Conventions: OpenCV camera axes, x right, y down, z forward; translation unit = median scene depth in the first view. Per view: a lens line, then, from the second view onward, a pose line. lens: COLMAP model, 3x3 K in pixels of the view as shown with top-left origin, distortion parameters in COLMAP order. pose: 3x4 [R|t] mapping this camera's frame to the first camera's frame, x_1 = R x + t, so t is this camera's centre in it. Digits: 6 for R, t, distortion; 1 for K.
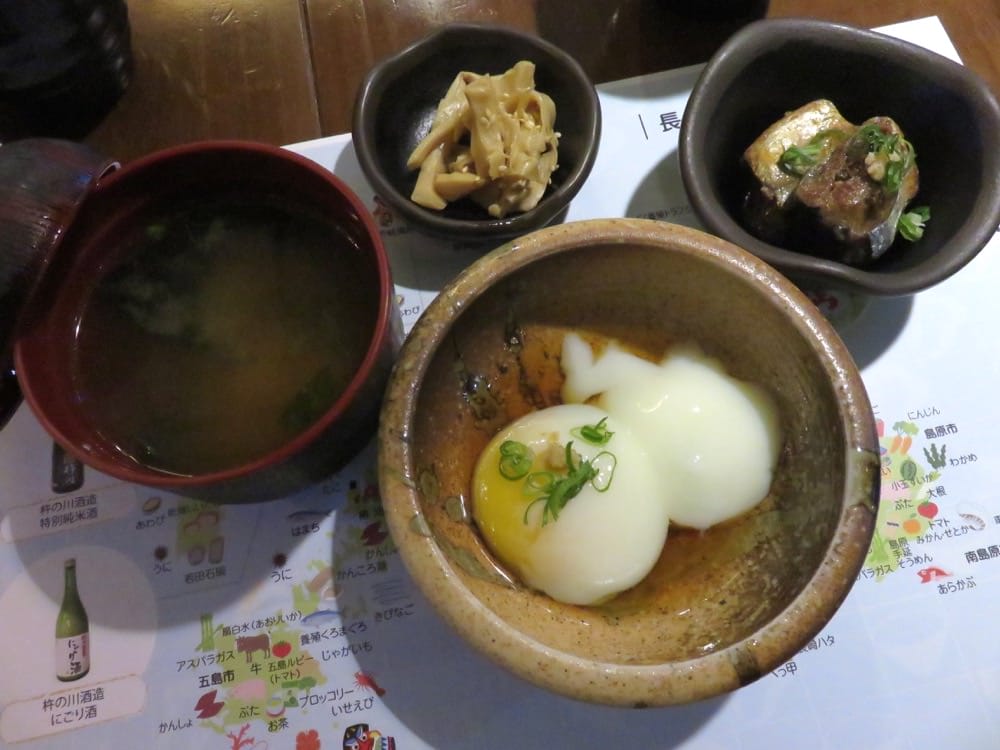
lens RADIAL K [[752.2, 0, 502.8], [0, 752.2, 369.7], [0, 0, 1]] dist [-0.014449, -0.000840]
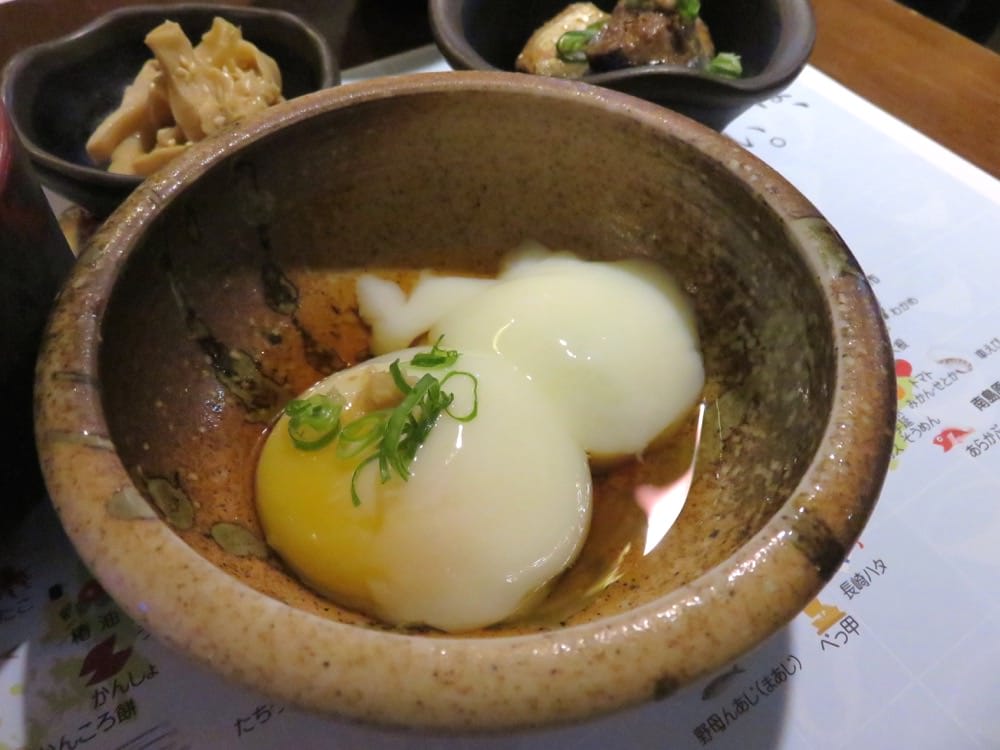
lens RADIAL K [[752.2, 0, 502.8], [0, 752.2, 369.7], [0, 0, 1]] dist [-0.014449, -0.000840]
pose [[0.934723, -0.246104, 0.256371, 0.012032], [0.317001, 0.903489, -0.288475, 0.286440], [-0.160634, 0.350914, 0.922527, 0.392639]]
